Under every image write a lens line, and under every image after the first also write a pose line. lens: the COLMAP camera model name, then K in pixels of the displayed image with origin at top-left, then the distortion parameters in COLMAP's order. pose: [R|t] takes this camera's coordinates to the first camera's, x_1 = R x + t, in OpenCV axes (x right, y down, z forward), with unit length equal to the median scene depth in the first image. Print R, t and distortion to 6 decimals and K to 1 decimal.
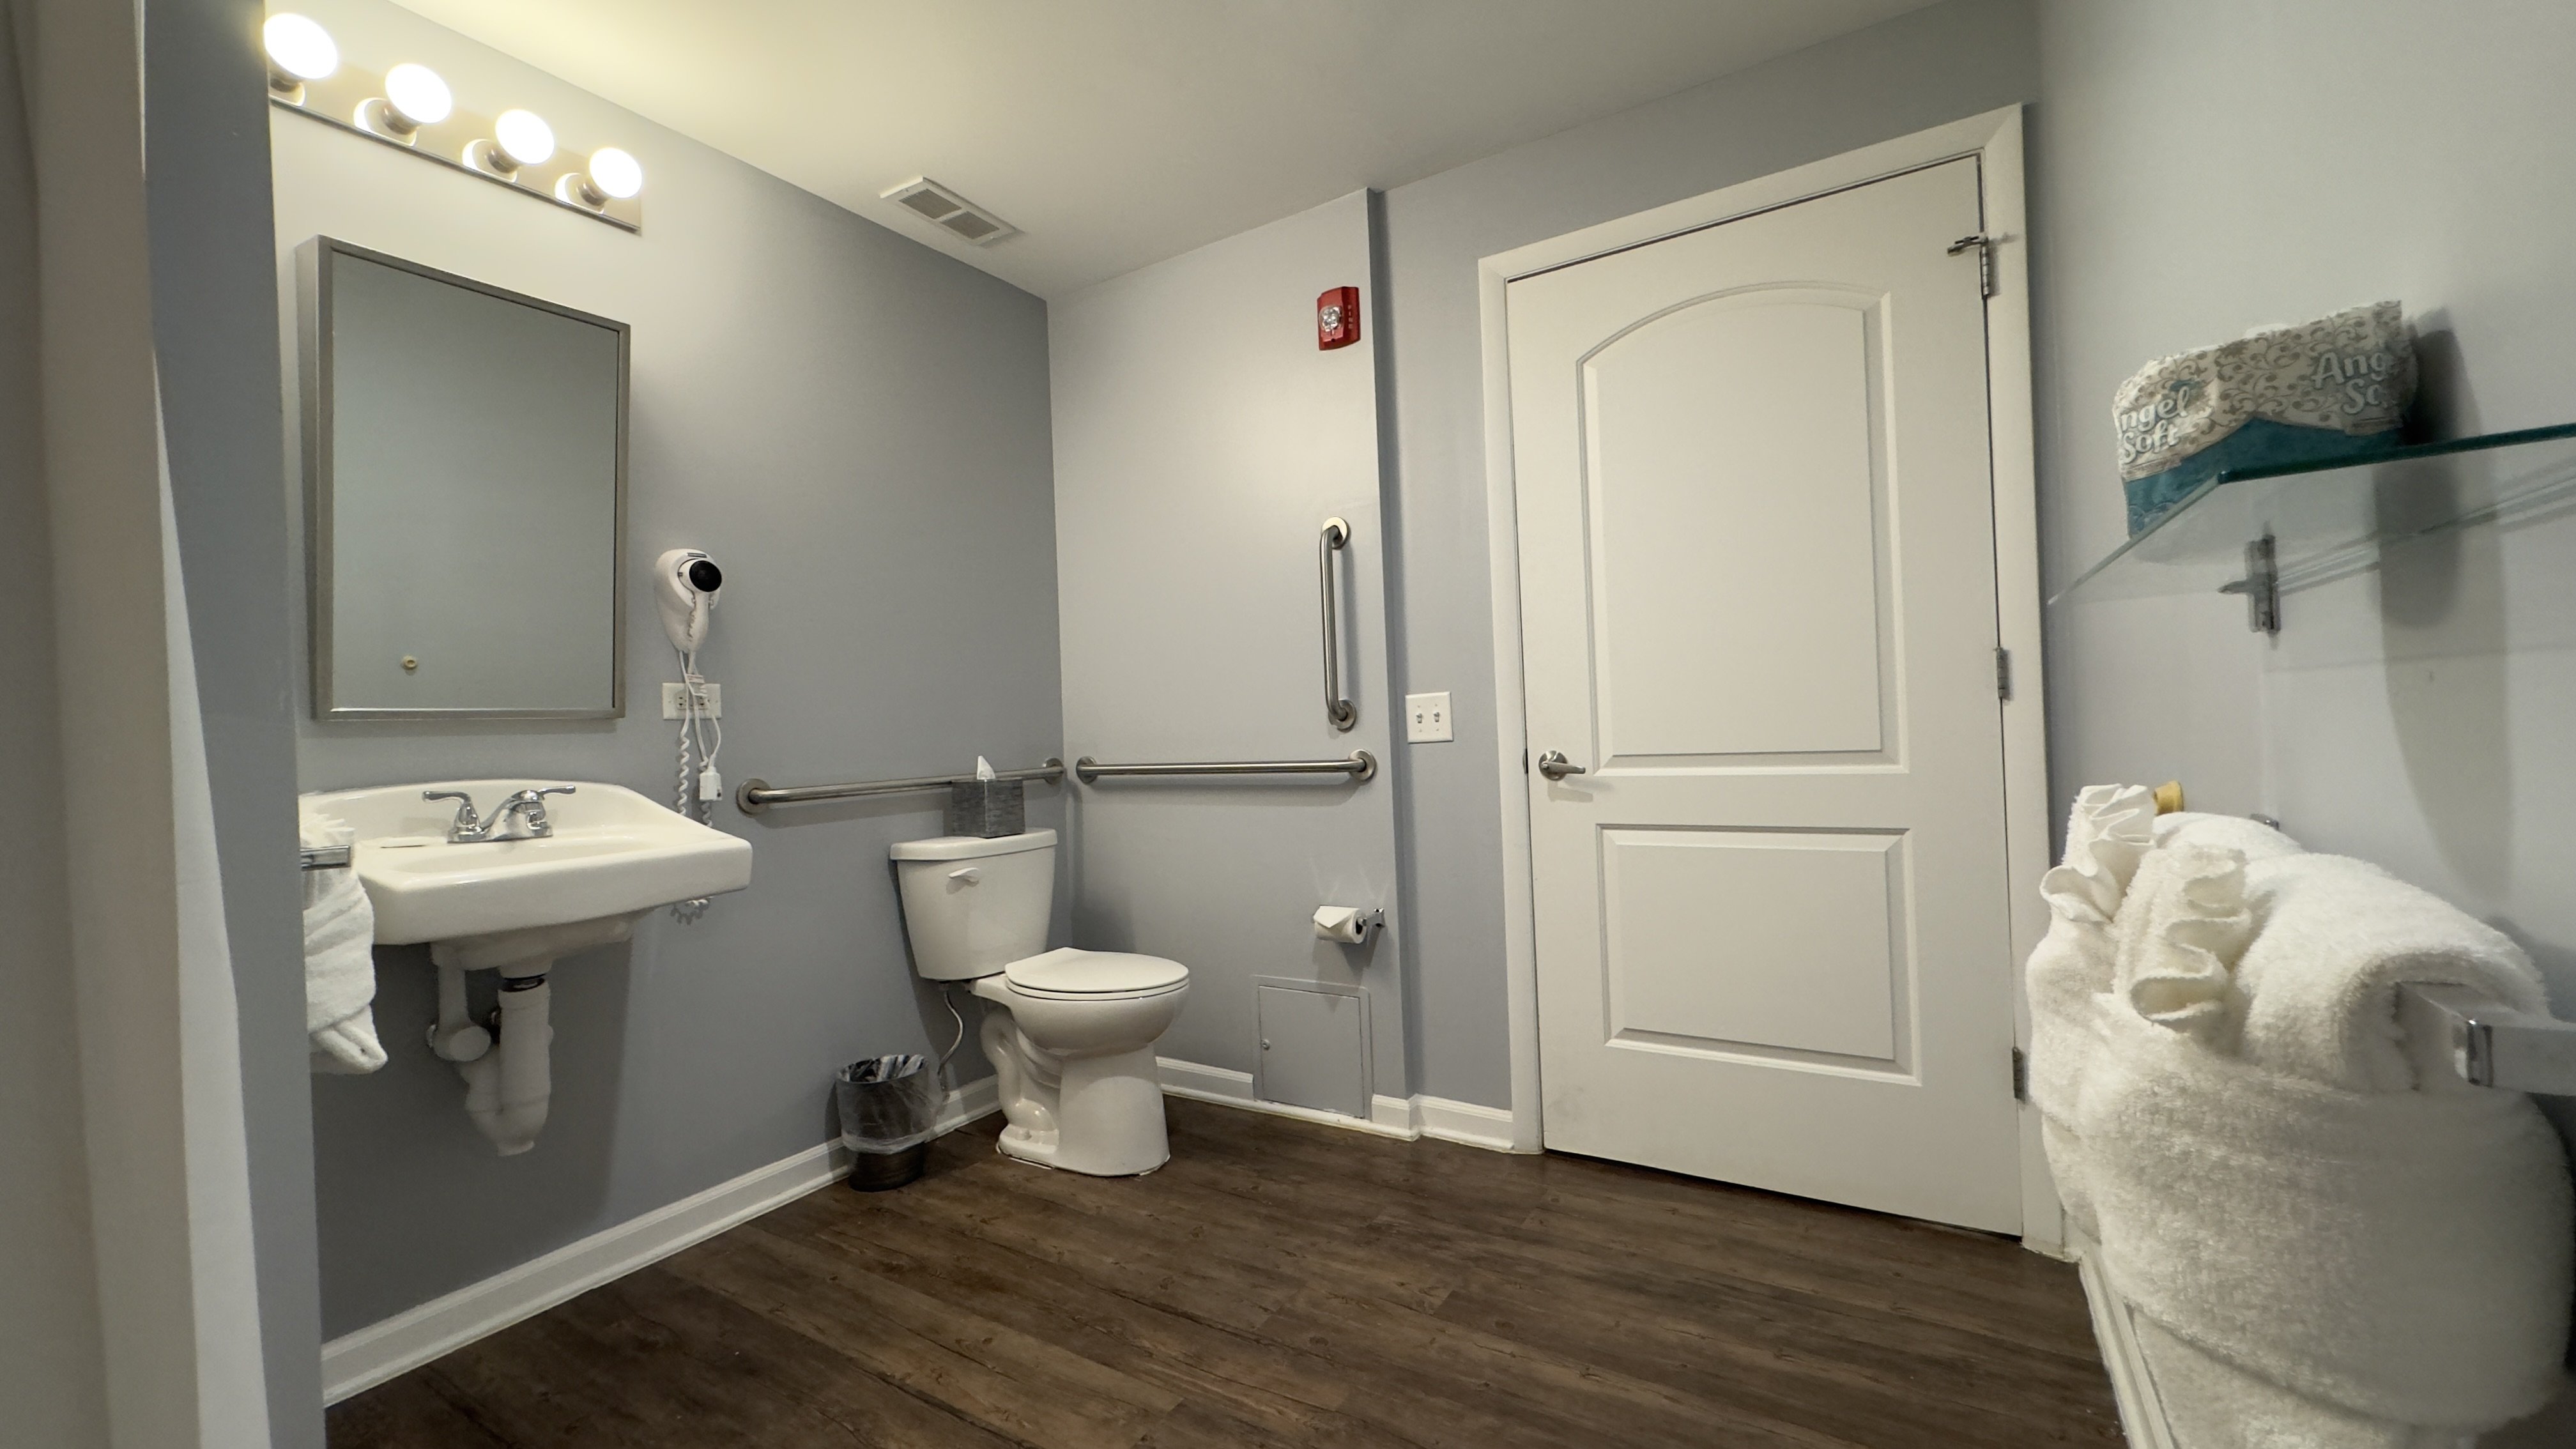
lens RADIAL K [[1035.8, 0, 1284.4], [0, 1035.8, 720.4], [0, 0, 1]] dist [0.002625, 0.000049]
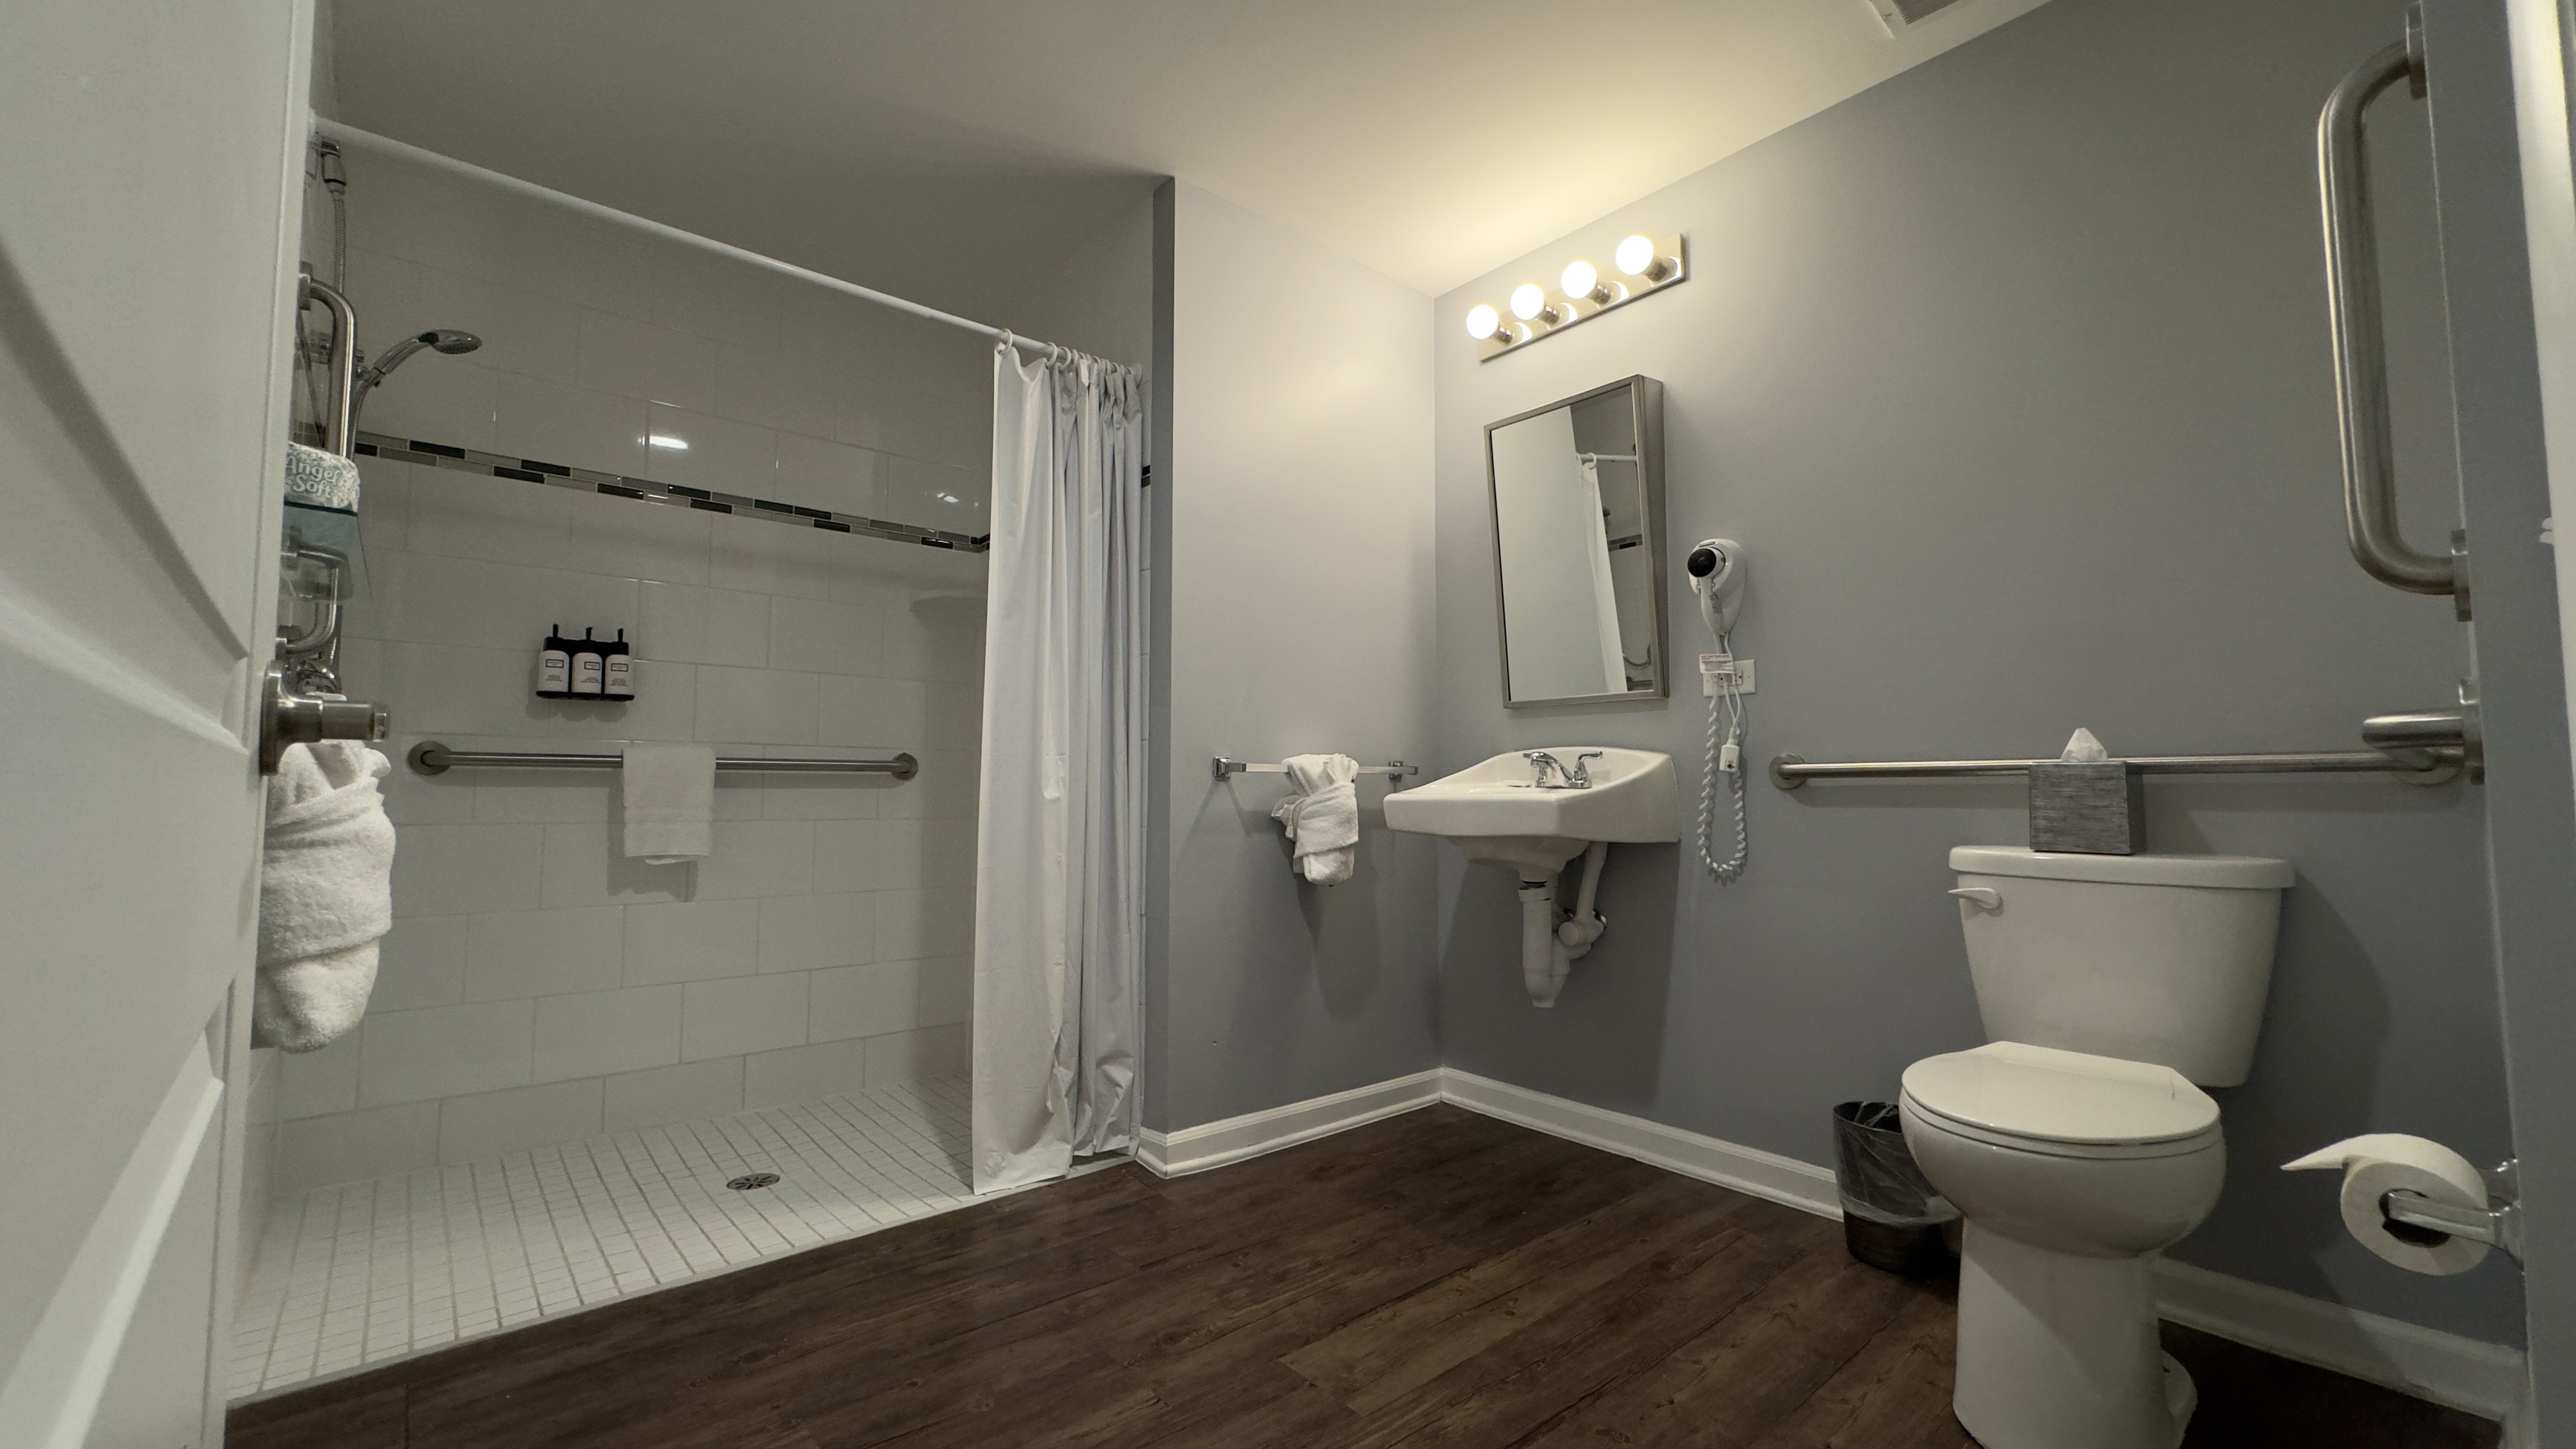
lens RADIAL K [[1035.8, 0, 1284.4], [0, 1035.8, 720.4], [0, 0, 1]] dist [0.002625, 0.000049]
pose [[-0.307416, -0.024377, -0.951263, 0.674277], [0.015296, 0.999416, -0.030554, 0.058018], [0.951452, -0.023943, -0.306863, 1.028315]]
